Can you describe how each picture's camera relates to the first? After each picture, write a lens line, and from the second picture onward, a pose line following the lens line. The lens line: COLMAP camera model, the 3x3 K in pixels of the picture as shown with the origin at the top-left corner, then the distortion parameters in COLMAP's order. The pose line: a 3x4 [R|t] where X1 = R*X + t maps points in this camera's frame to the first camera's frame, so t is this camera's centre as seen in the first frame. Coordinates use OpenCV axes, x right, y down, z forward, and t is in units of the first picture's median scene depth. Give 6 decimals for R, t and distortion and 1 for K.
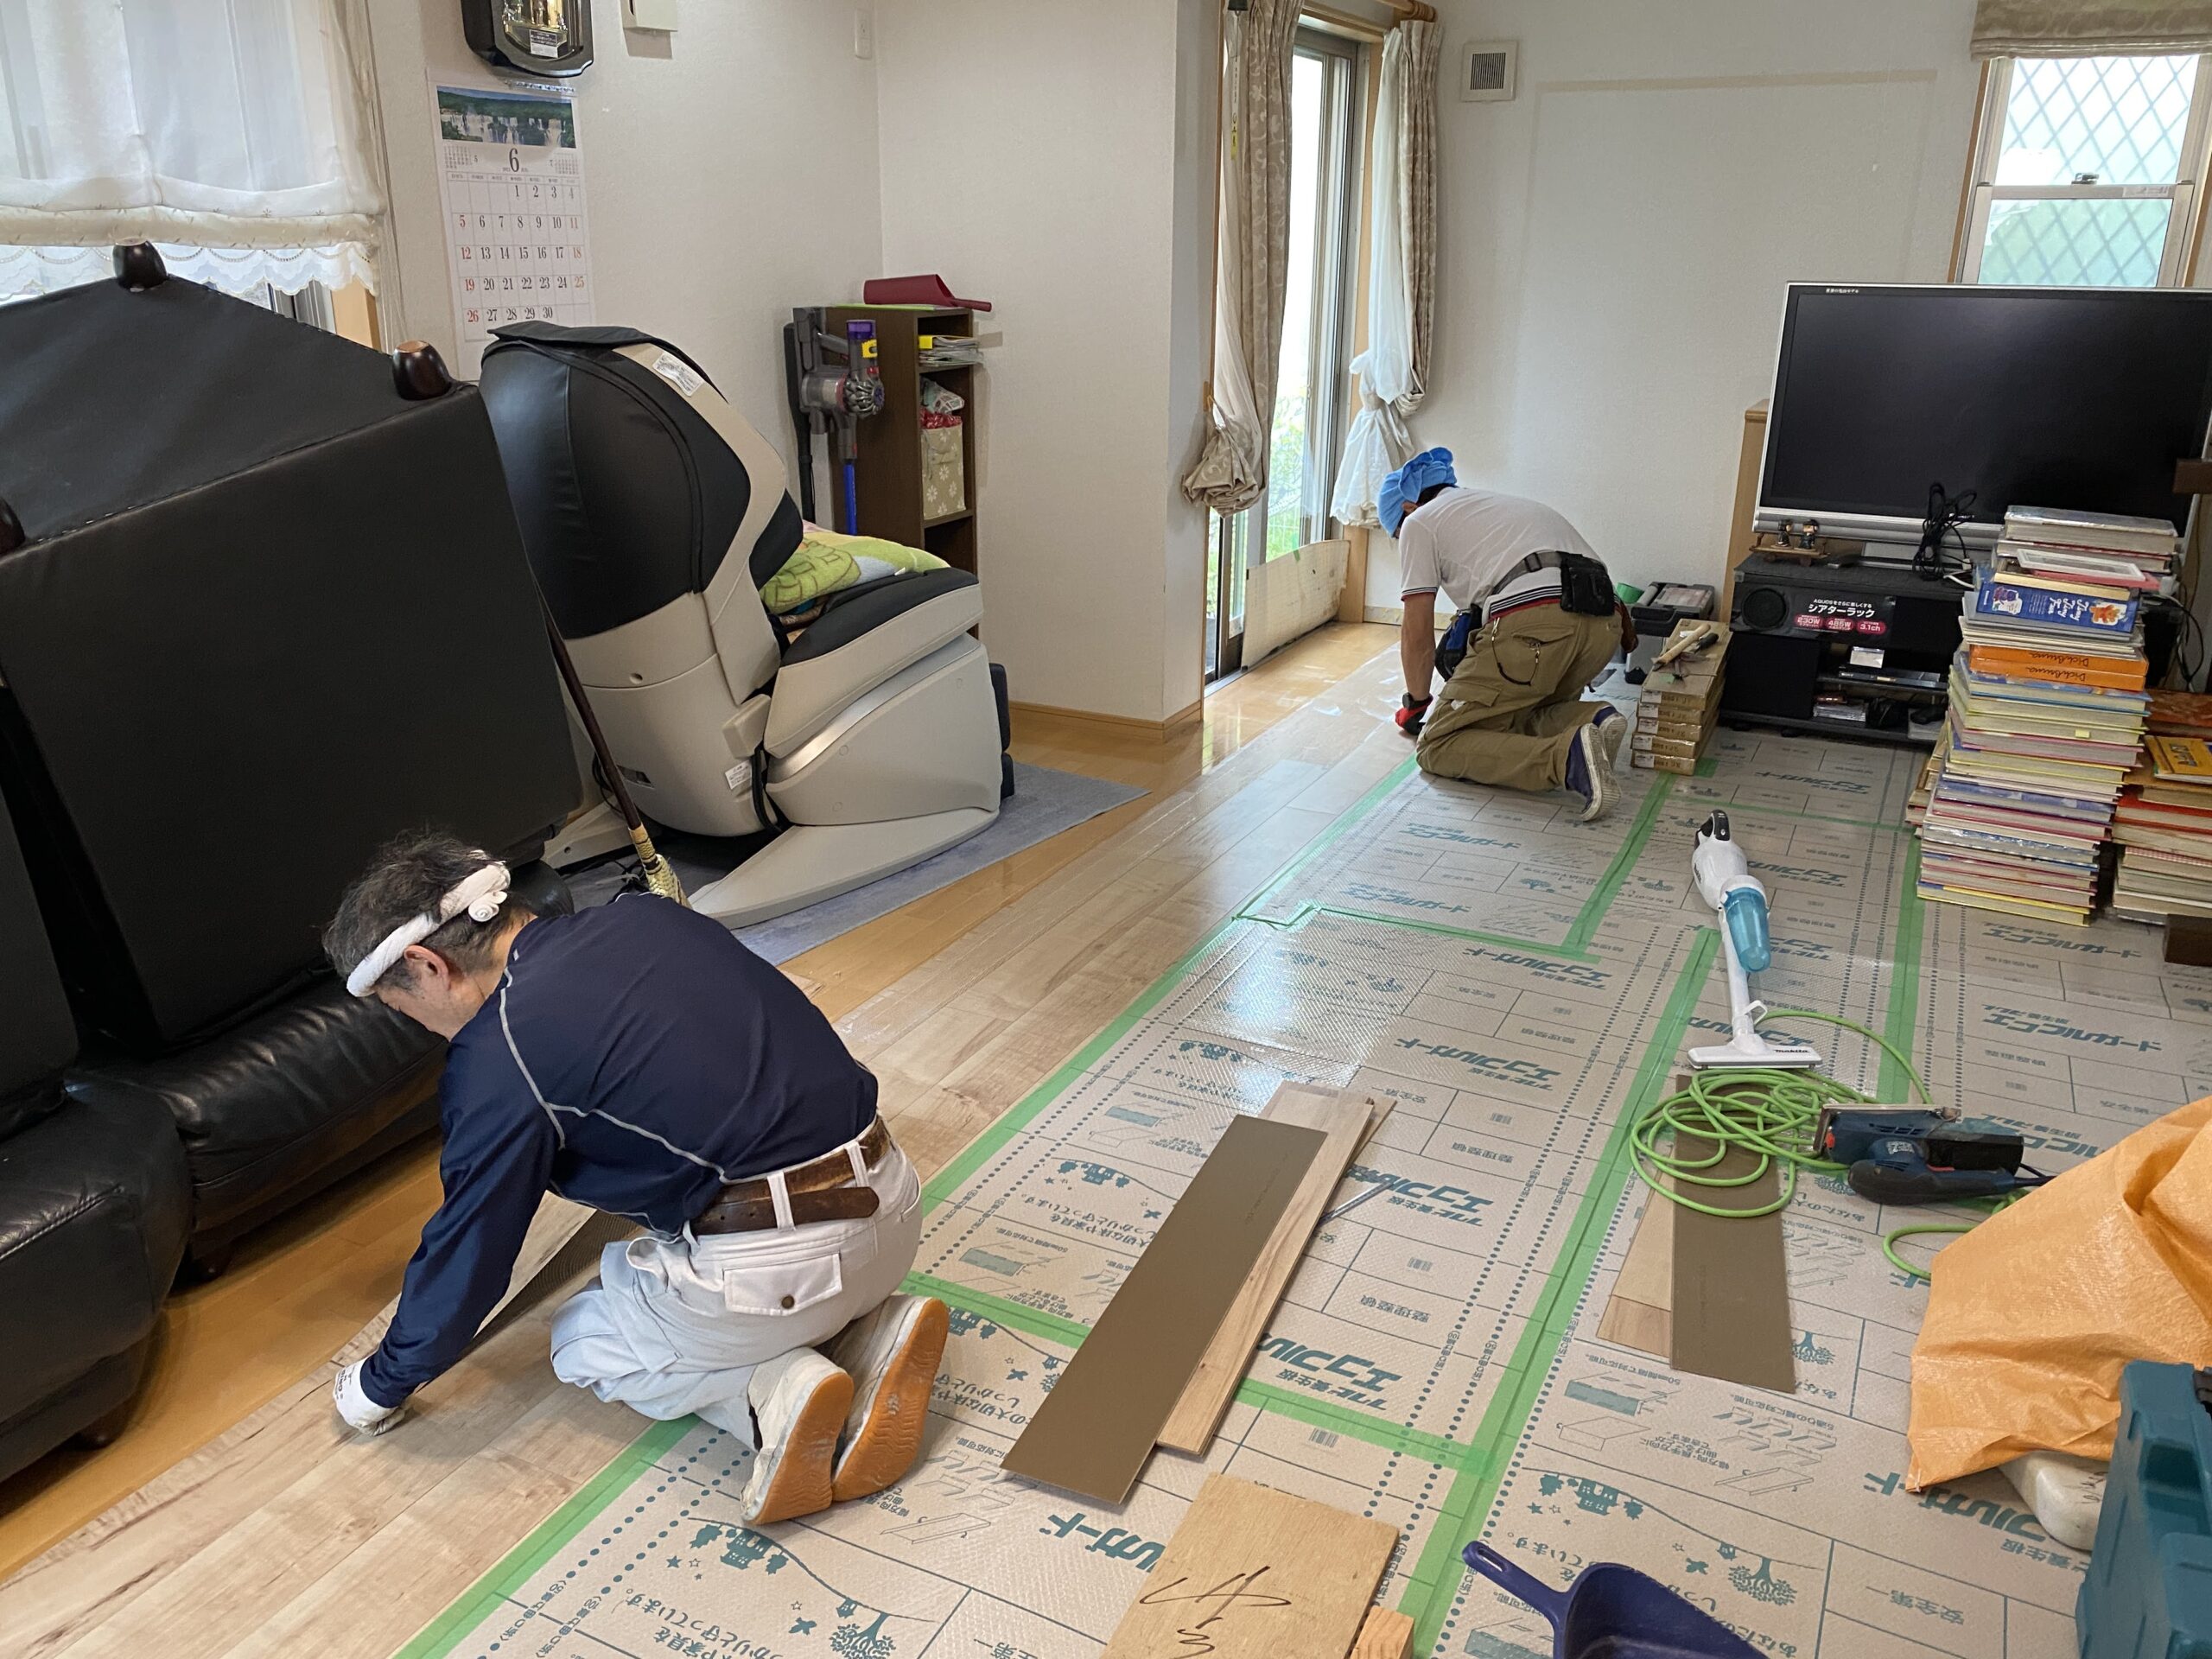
lens RADIAL K [[1748.0, 0, 1167.0], [0, 1748.0, 768.4], [0, 0, 1]] dist [0.196454, -0.298229]
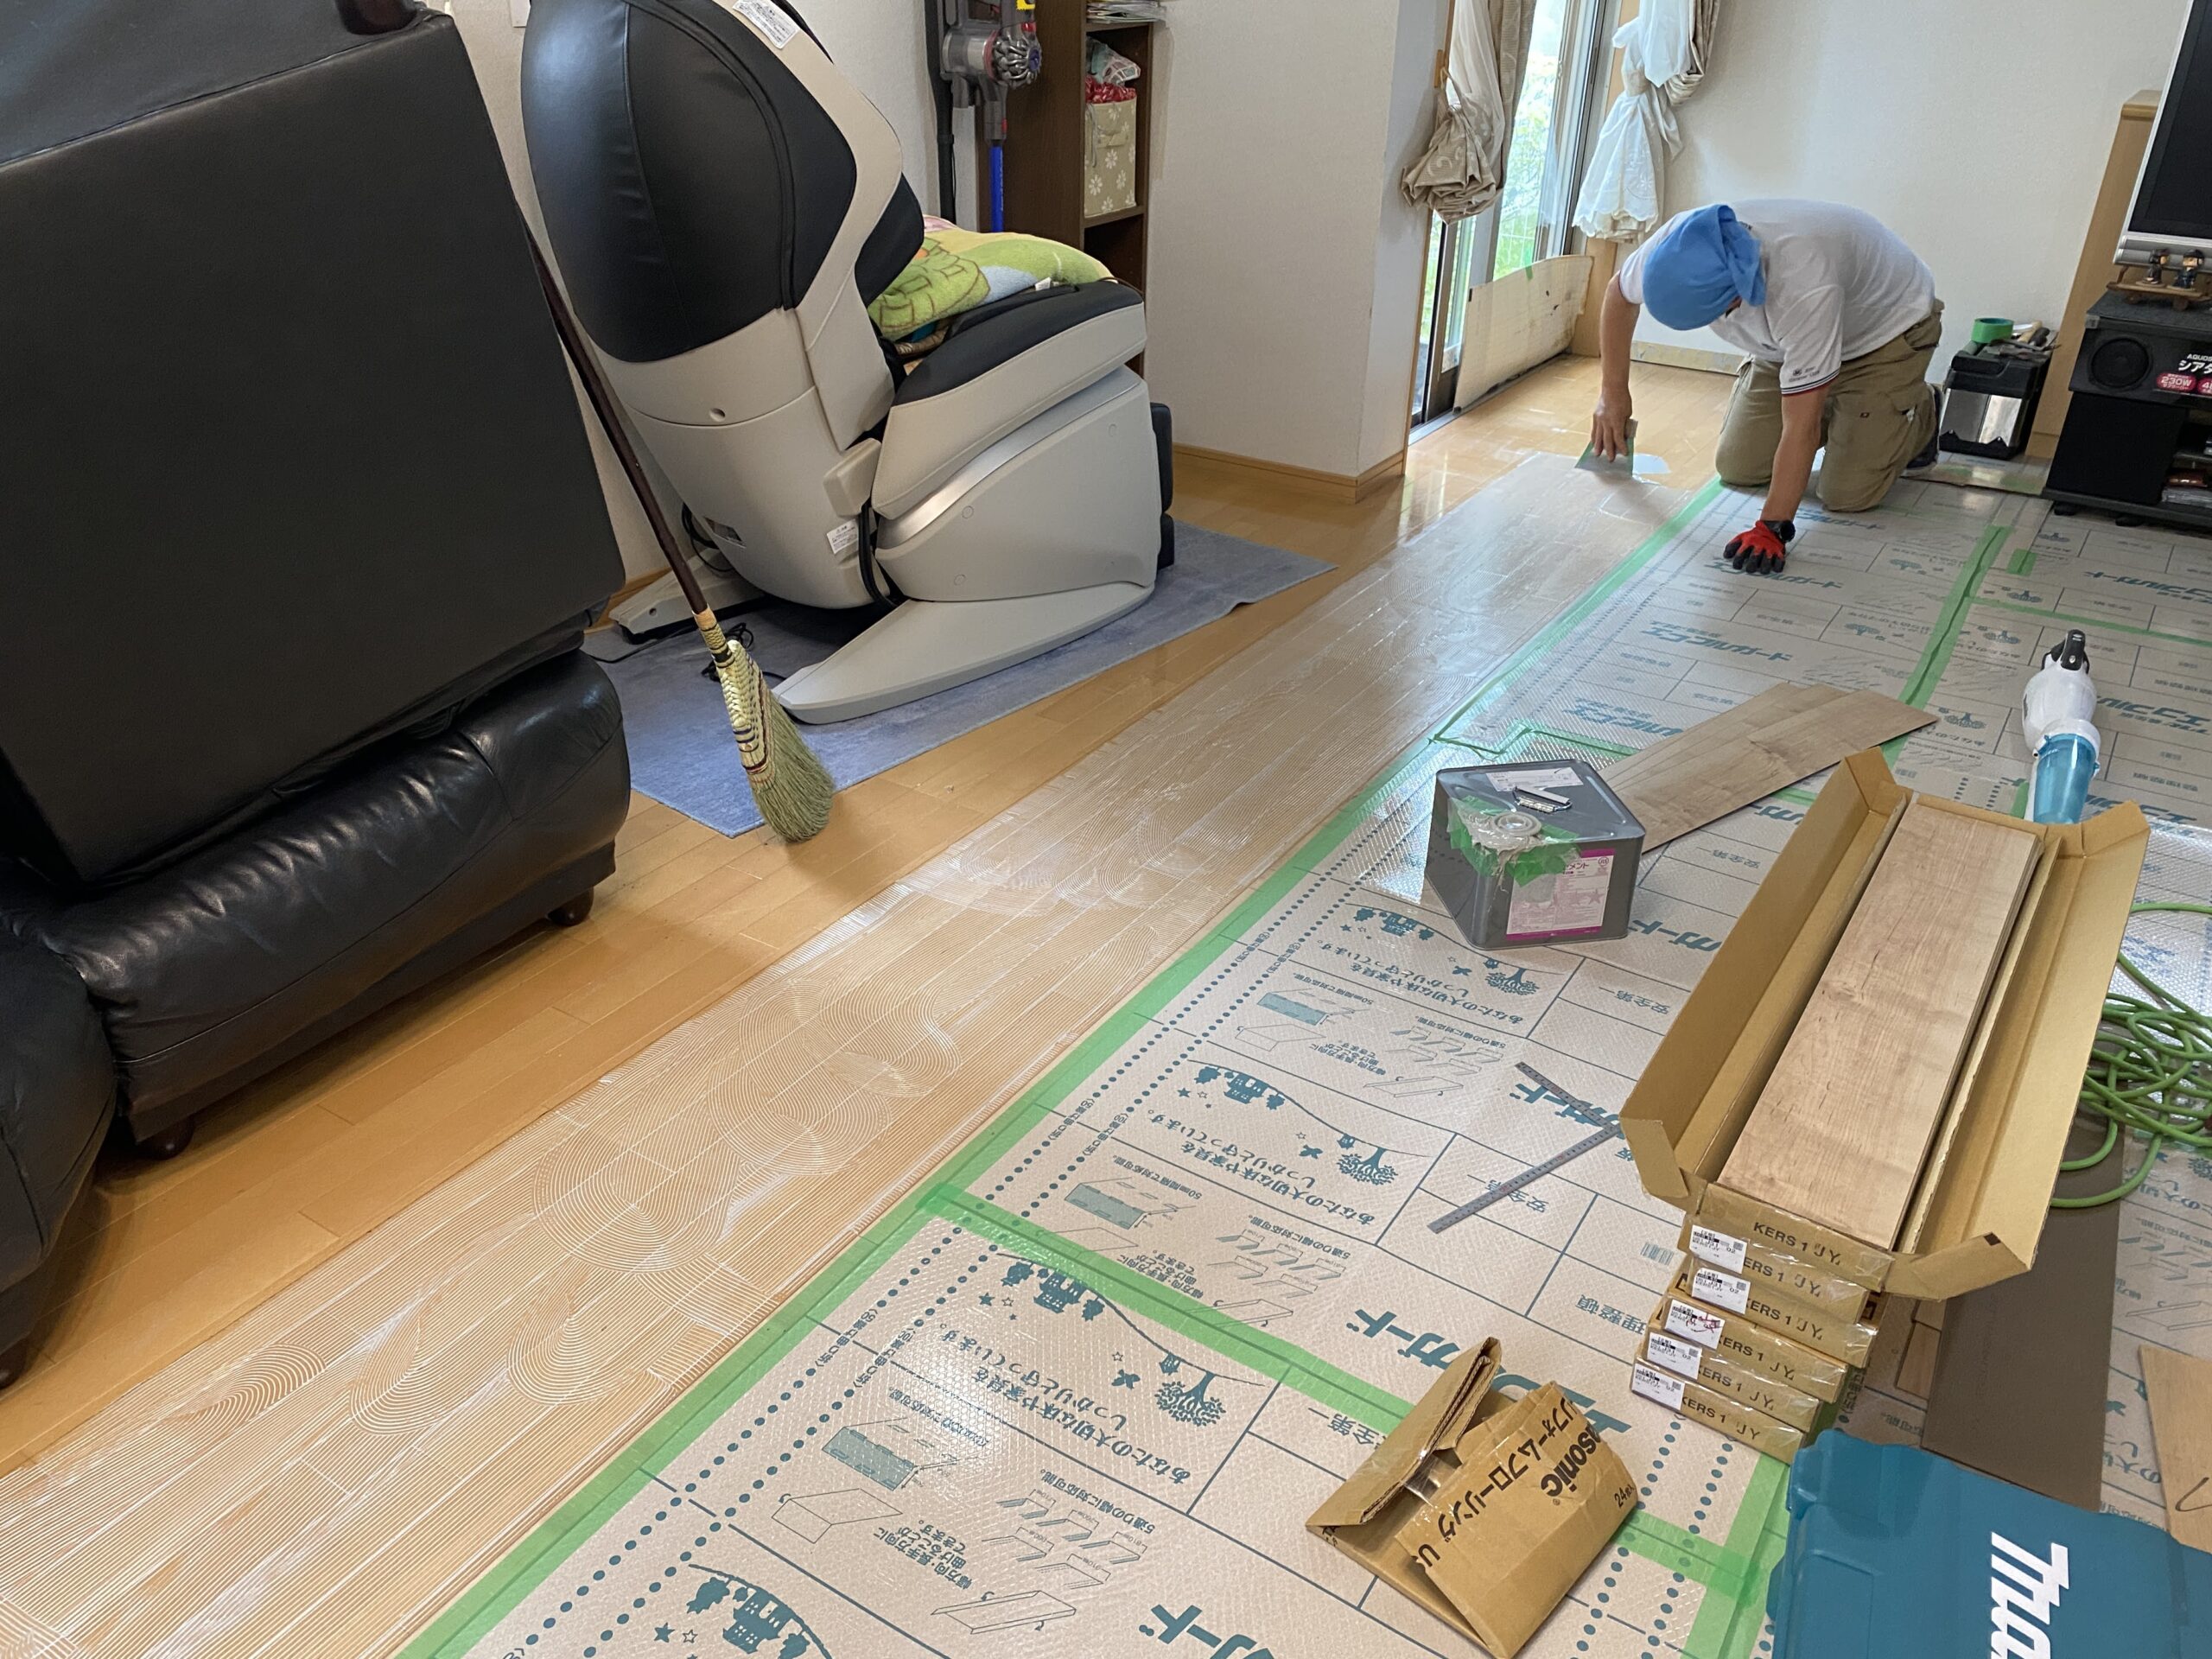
lens RADIAL K [[1770.4, 0, 1145.6], [0, 1770.4, 797.9], [0, 0, 1]] dist [0.024129, 0.012118]
pose [[0.992567, 0.063500, -0.103824, -0.006006], [-0.044454, 0.983311, 0.176416, -0.024240], [0.113294, -0.170490, 0.978825, 0.154399]]
